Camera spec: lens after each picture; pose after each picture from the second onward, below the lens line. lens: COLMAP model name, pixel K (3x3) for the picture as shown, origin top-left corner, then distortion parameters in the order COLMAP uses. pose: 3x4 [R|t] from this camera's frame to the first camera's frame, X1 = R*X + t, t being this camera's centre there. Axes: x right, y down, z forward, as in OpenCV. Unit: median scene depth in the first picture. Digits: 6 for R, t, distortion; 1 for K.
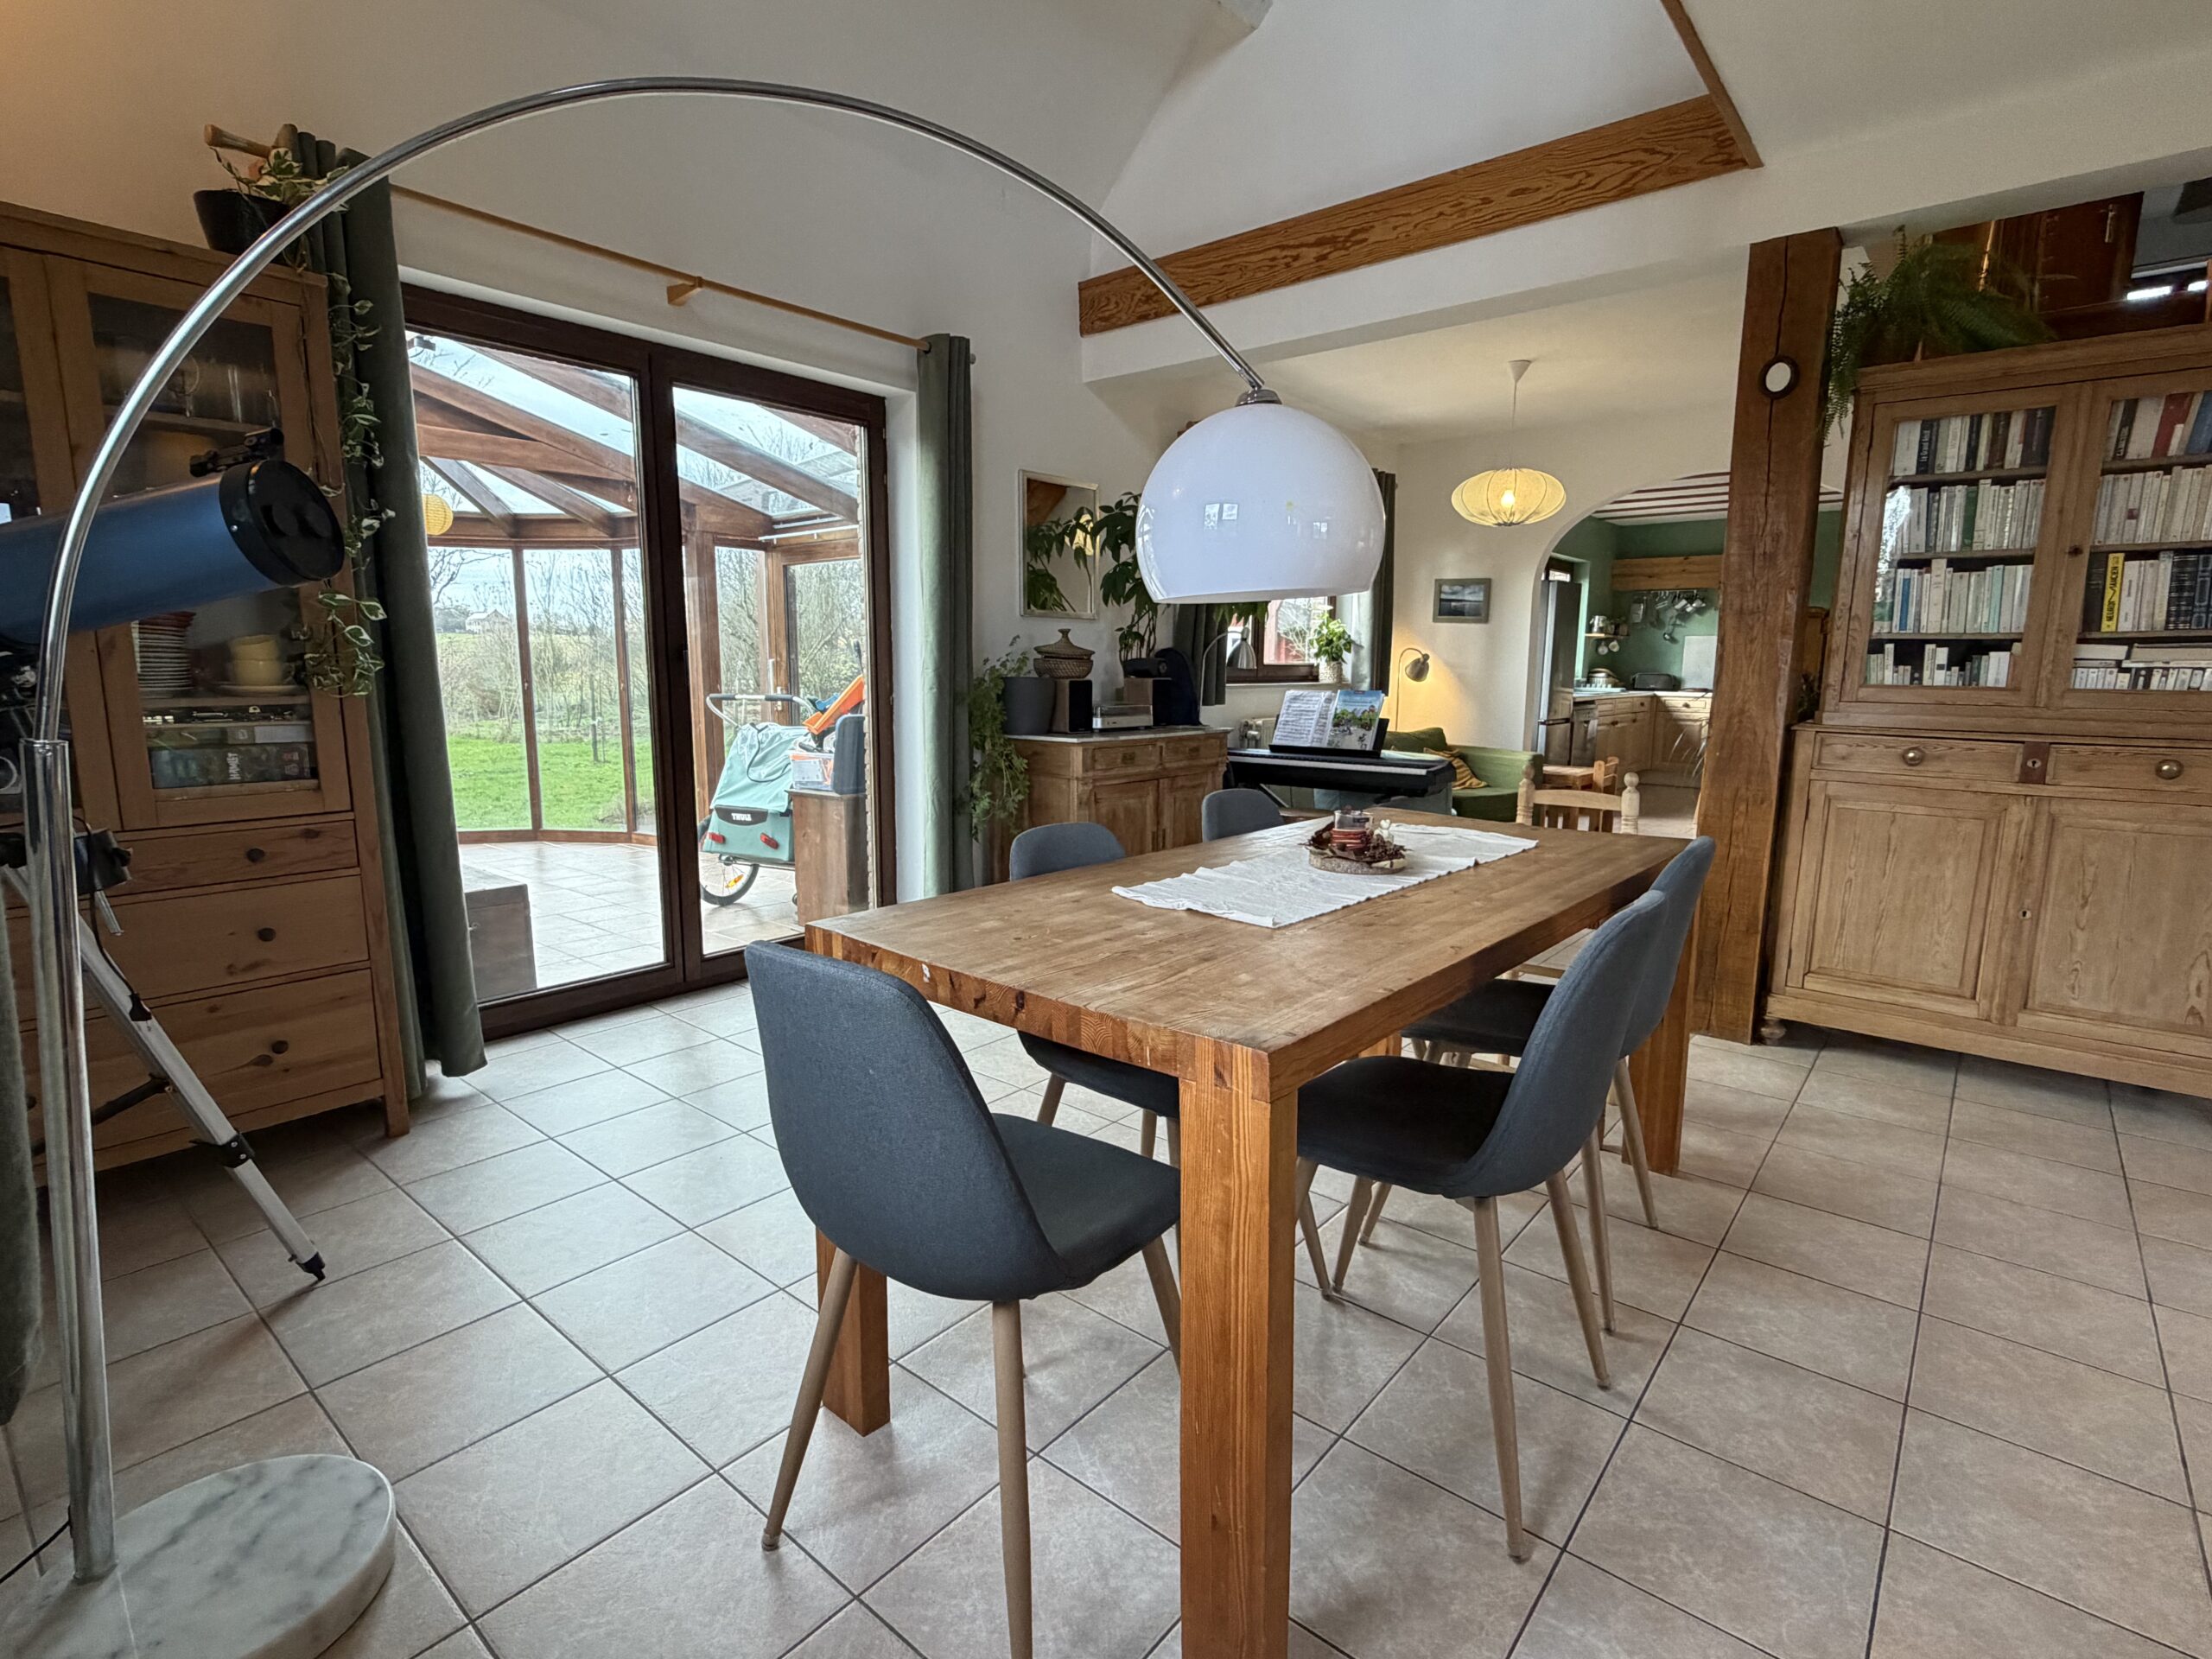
lens RADIAL K [[1073.7, 0, 1106.0], [0, 1073.7, 829.5], [0, 0, 1]] dist [-0.001905, 0.000669]
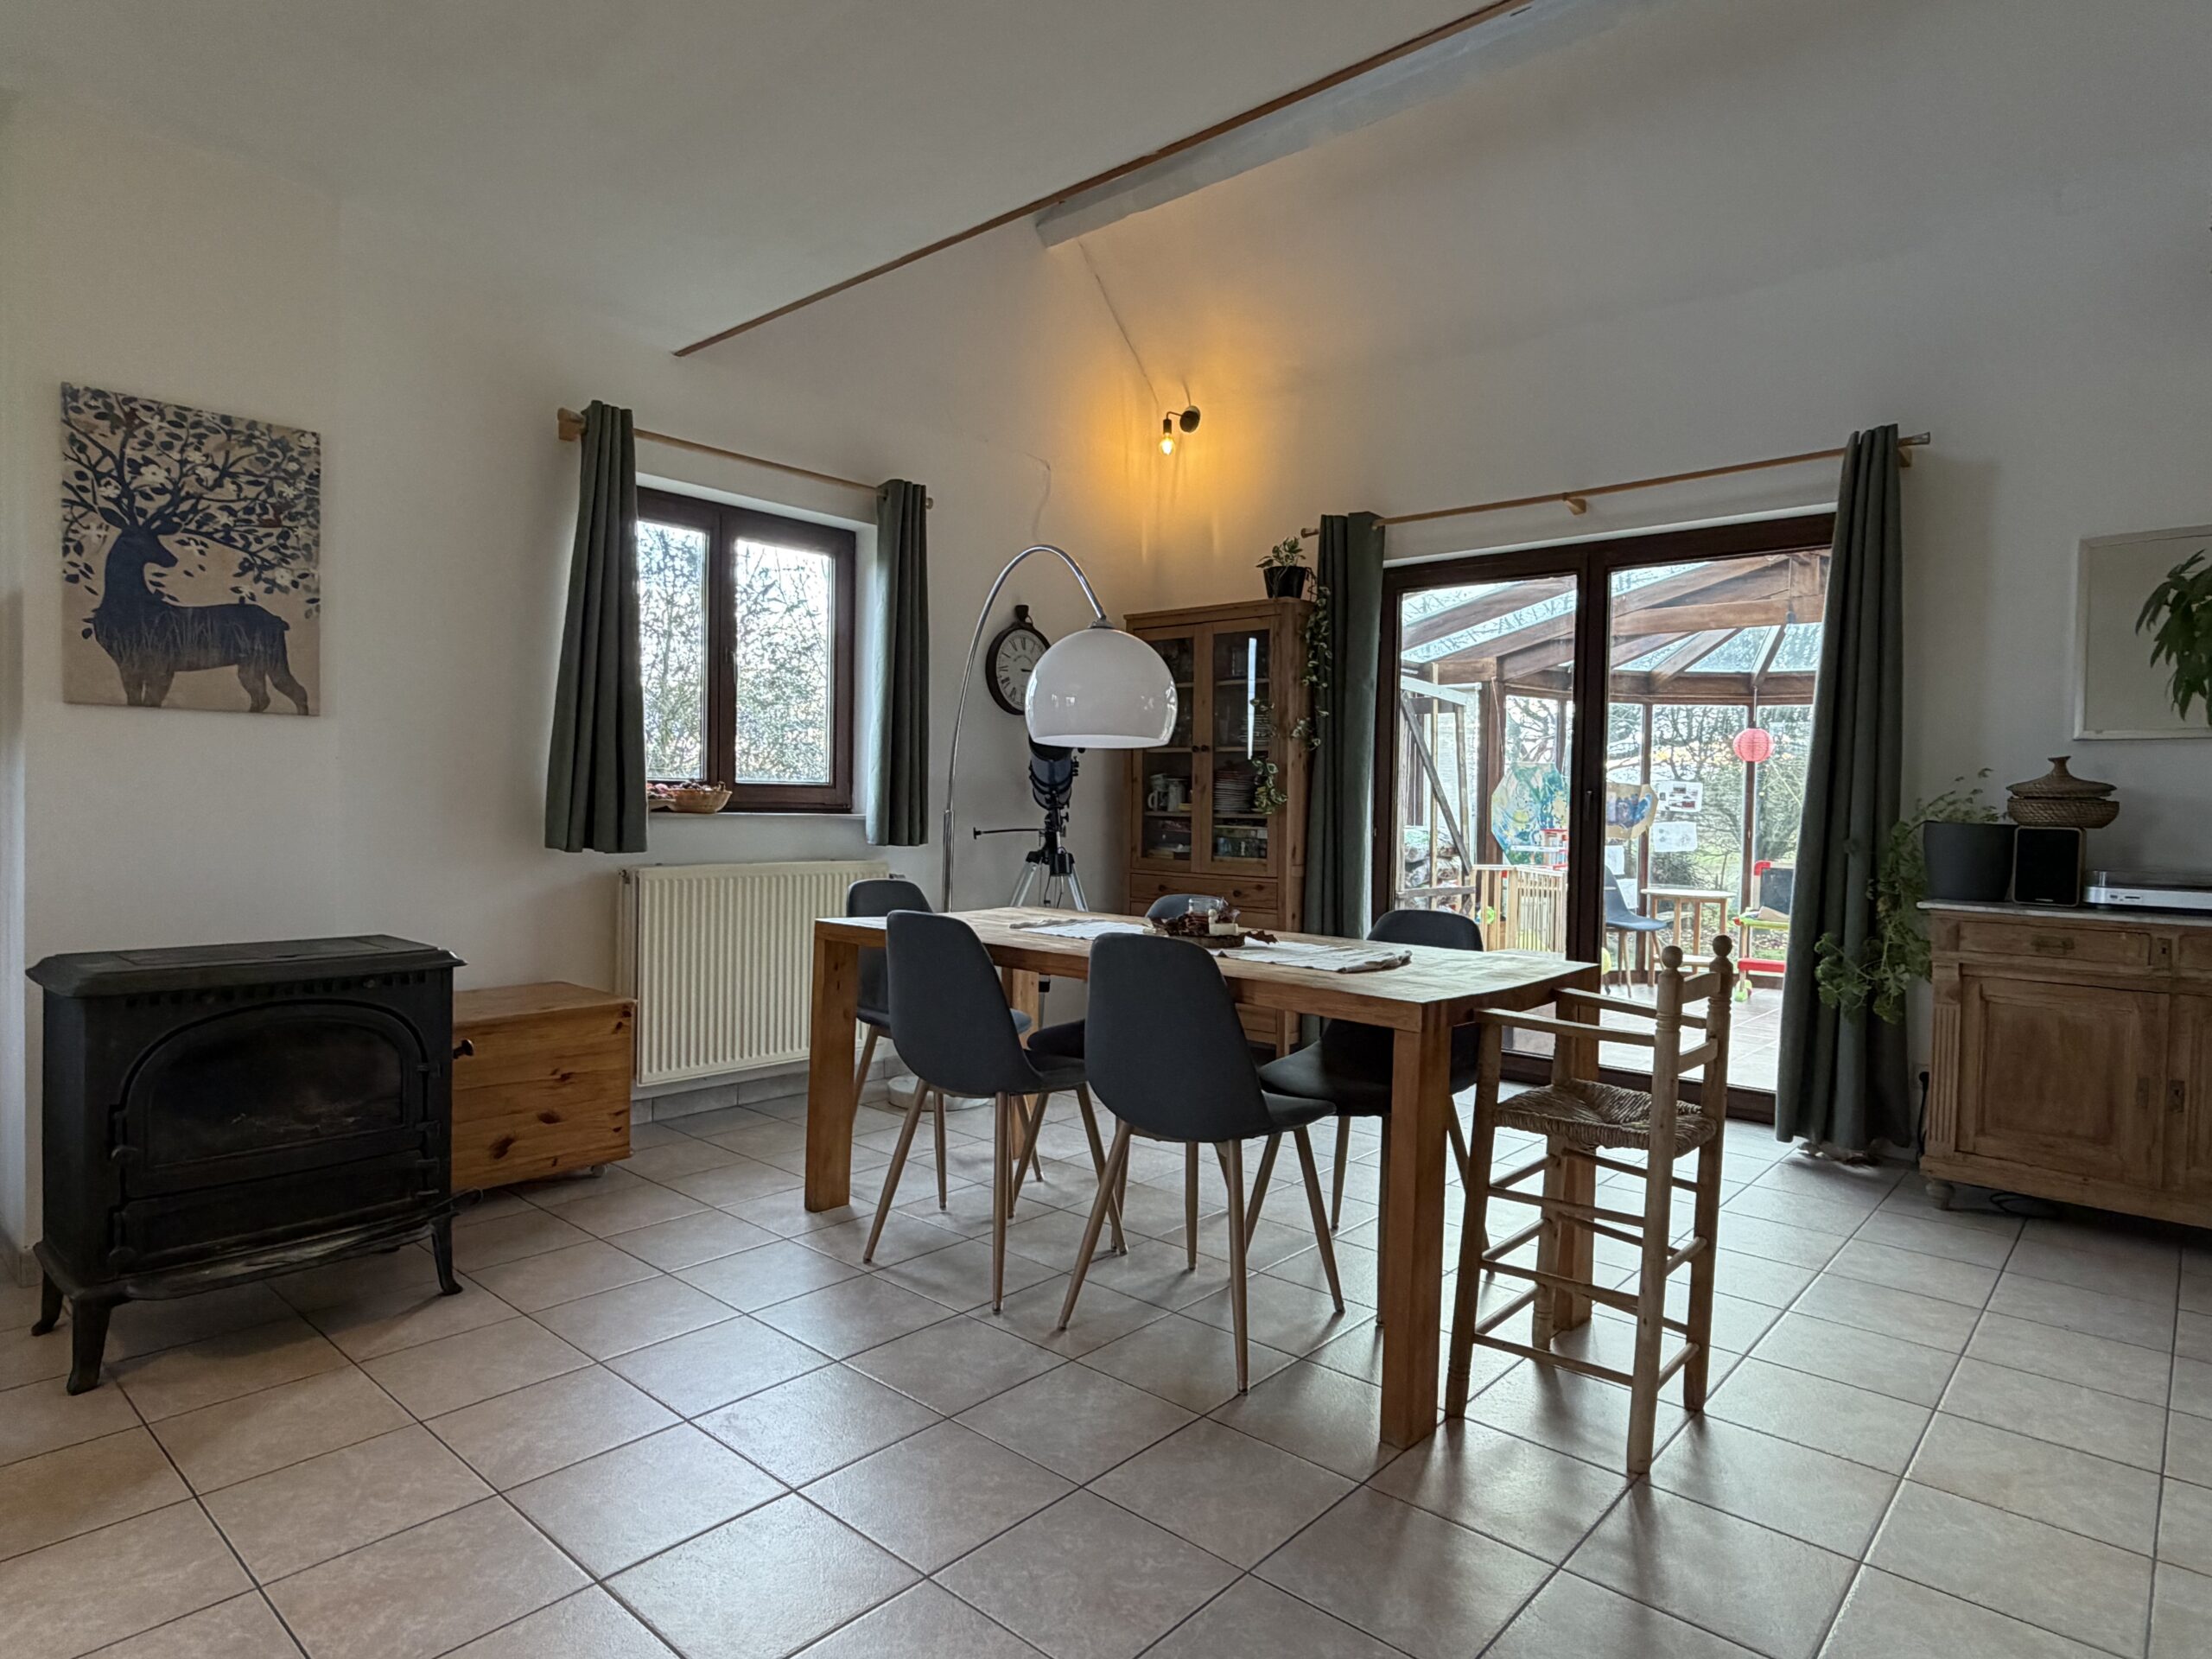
lens RADIAL K [[1257.3, 0, 1106.0], [0, 1257.3, 829.5], [0, 0, 1]] dist [-0.000879, 0.001956]
pose [[-0.028980, 0.012686, -0.999499, 0.681041], [-0.172283, 0.984892, 0.017496, -0.041277], [0.984621, 0.172704, -0.026357, 0.361074]]
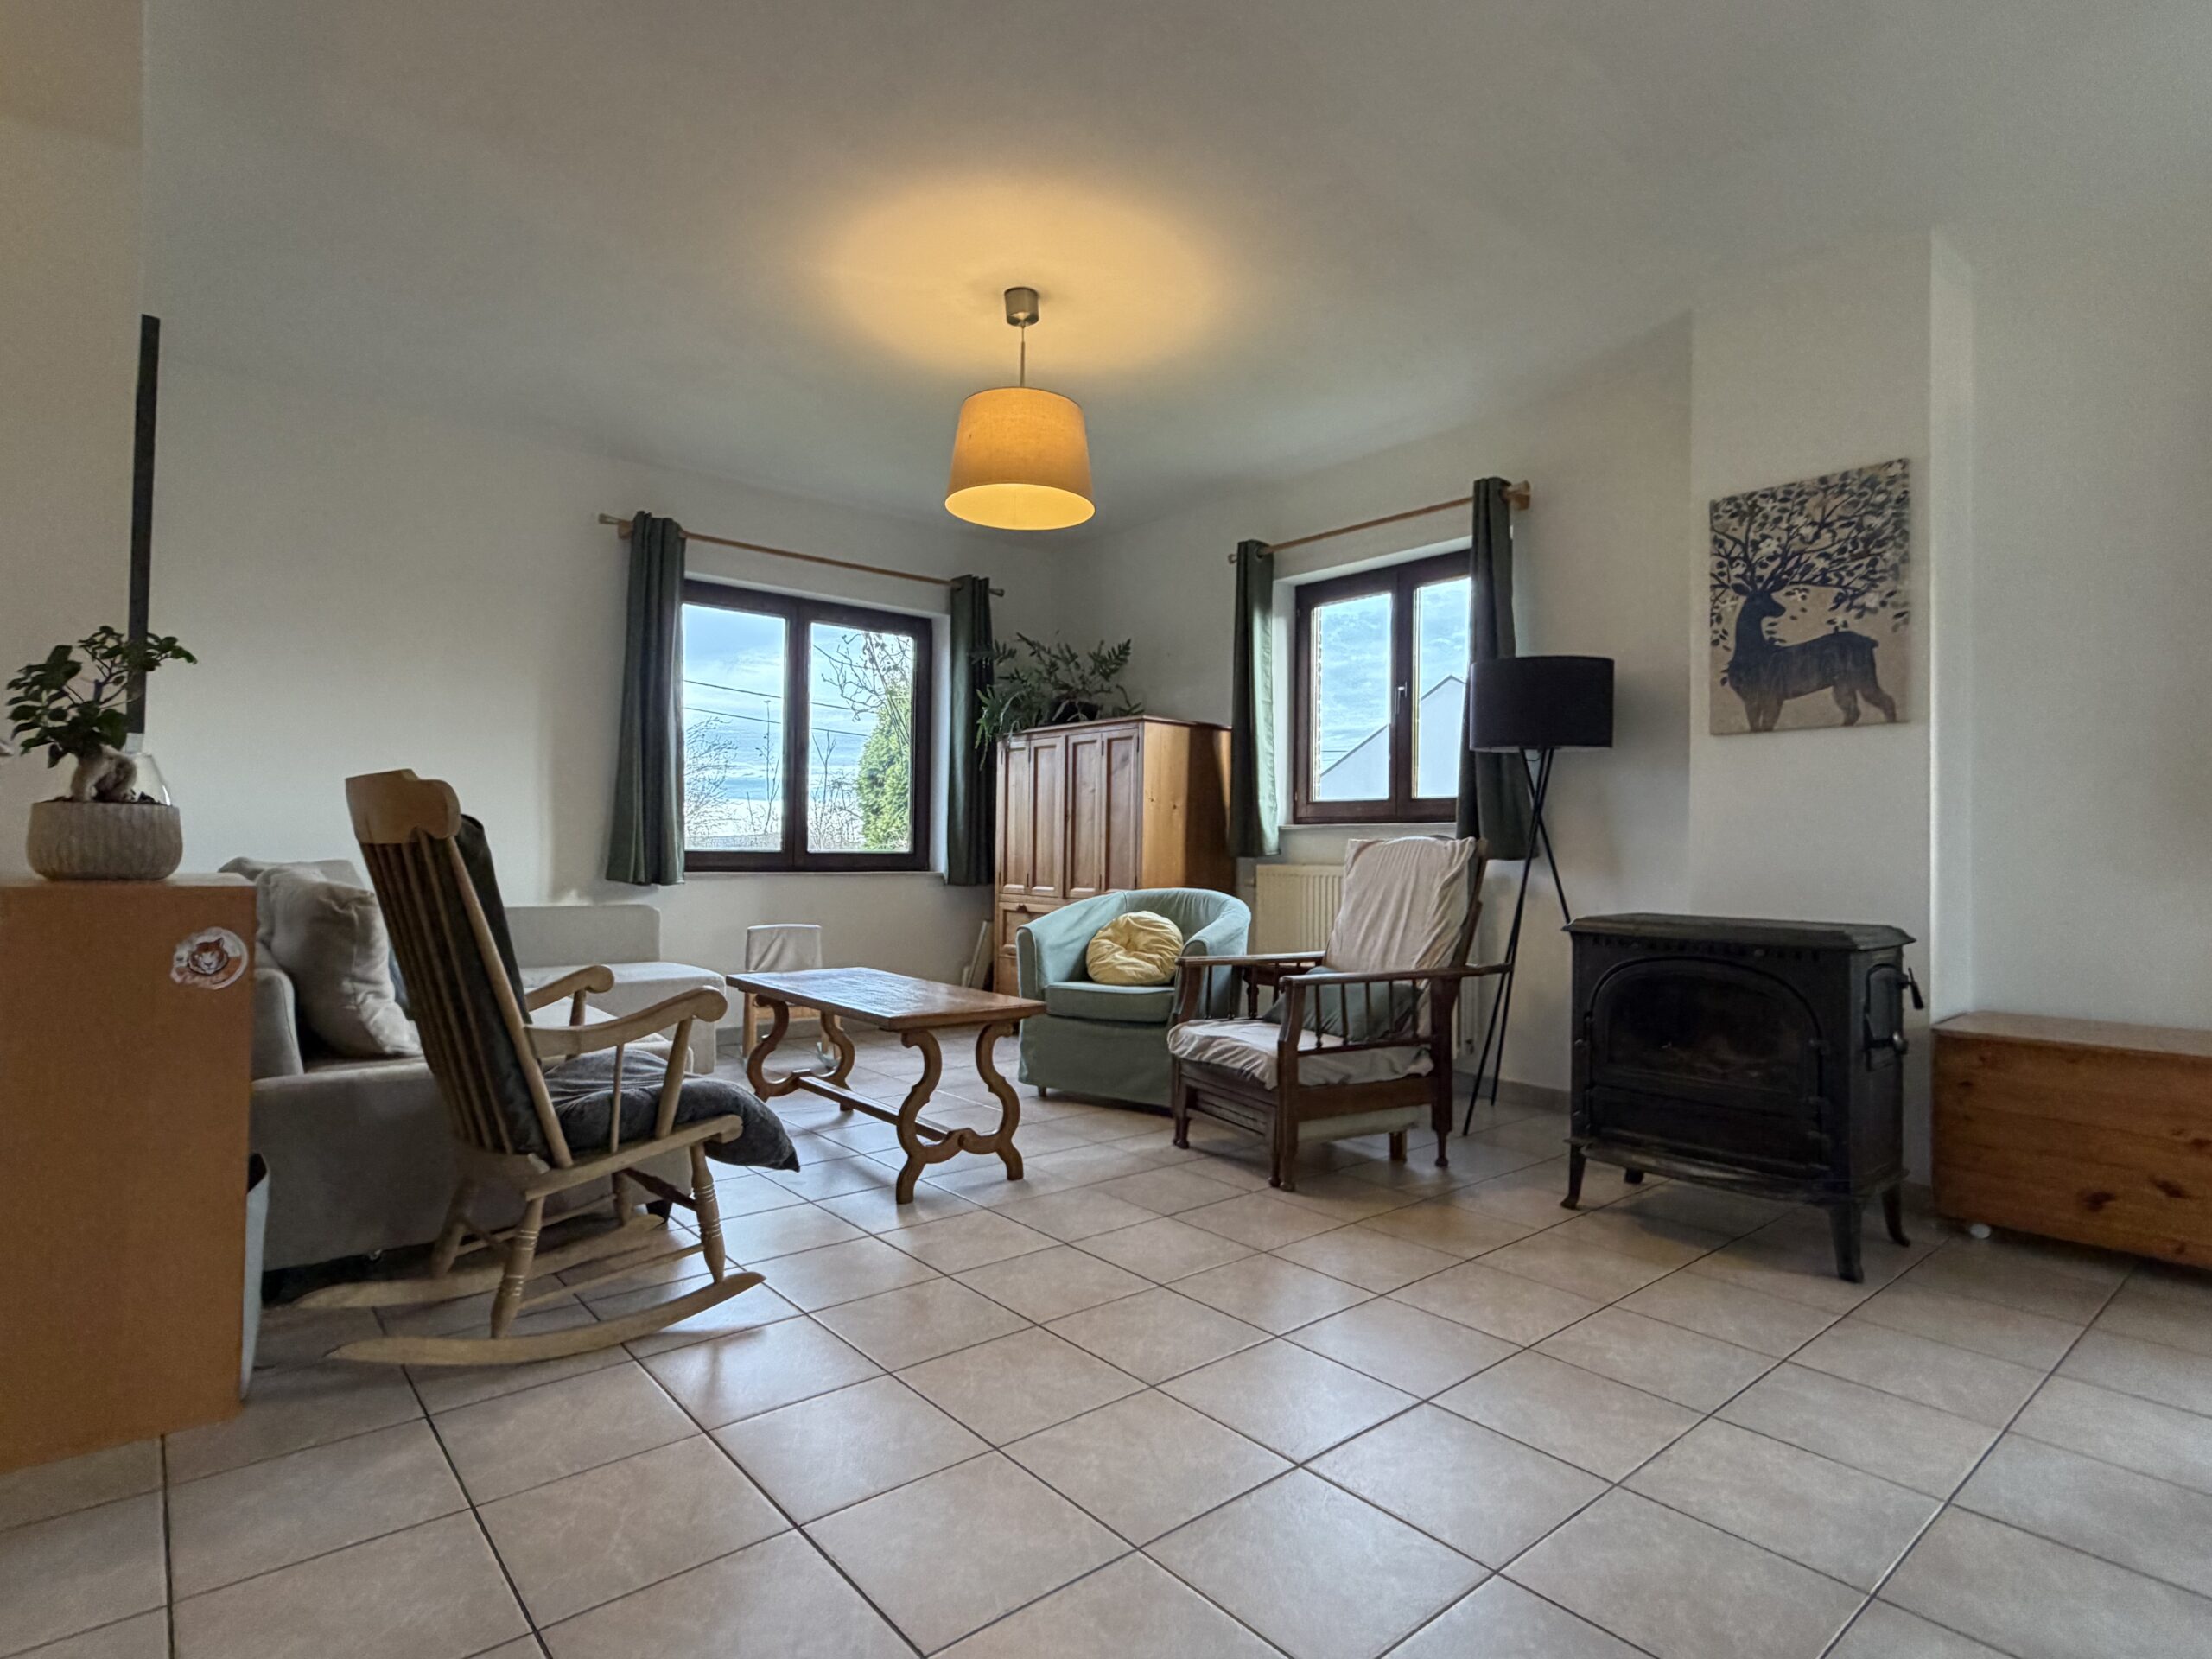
lens RADIAL K [[1146.4, 0, 1106.0], [0, 1146.4, 829.5], [0, 0, 1]] dist [0.003211, 0.000202]
pose [[-0.985621, -0.018811, 0.167921, 0.387689], [0.004148, 0.990791, 0.135336, -0.045617], [-0.168920, 0.134087, -0.976466, 0.610034]]
